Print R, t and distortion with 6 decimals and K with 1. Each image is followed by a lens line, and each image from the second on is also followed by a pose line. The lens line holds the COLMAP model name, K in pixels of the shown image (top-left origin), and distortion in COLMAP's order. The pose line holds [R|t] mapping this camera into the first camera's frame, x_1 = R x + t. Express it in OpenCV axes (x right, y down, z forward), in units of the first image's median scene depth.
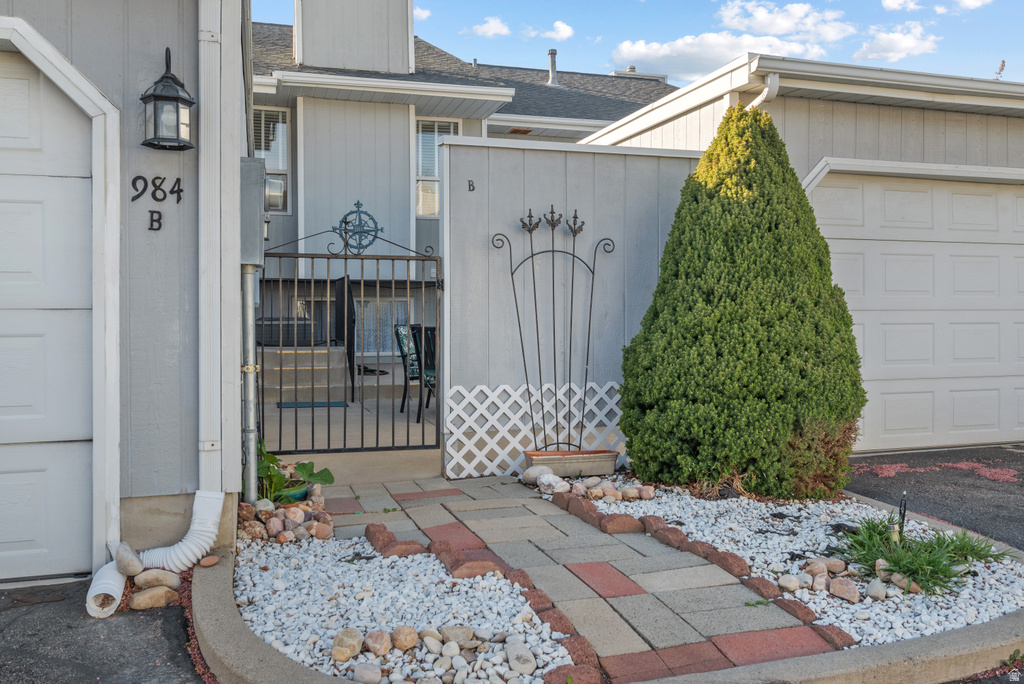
lens RADIAL K [[850.7, 0, 512.1], [0, 850.7, 319.3], [0, 0, 1]] dist [-0.006724, 0.001679]
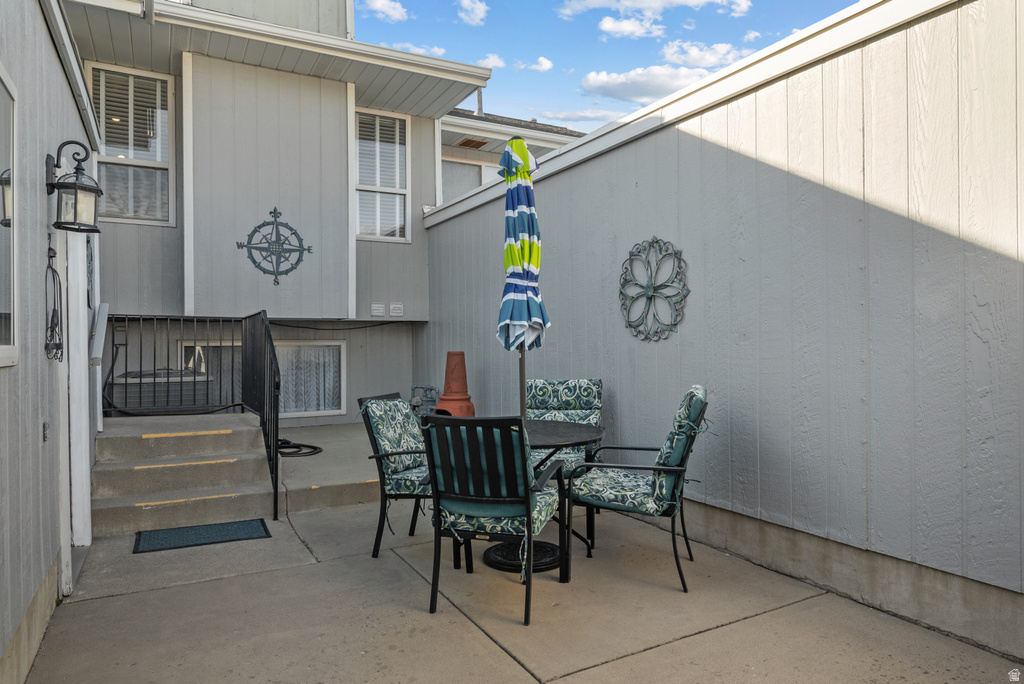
lens RADIAL K [[644.2, 0, 512.0], [0, 644.2, 342.0], [0, 0, 1]] dist [0.006900, 0.001109]
pose [[0.979910, -0.002129, 0.199429, -0.203926], [0.004357, 0.999933, -0.010737, -0.040629], [-0.199392, 0.011390, 0.979854, 0.923841]]
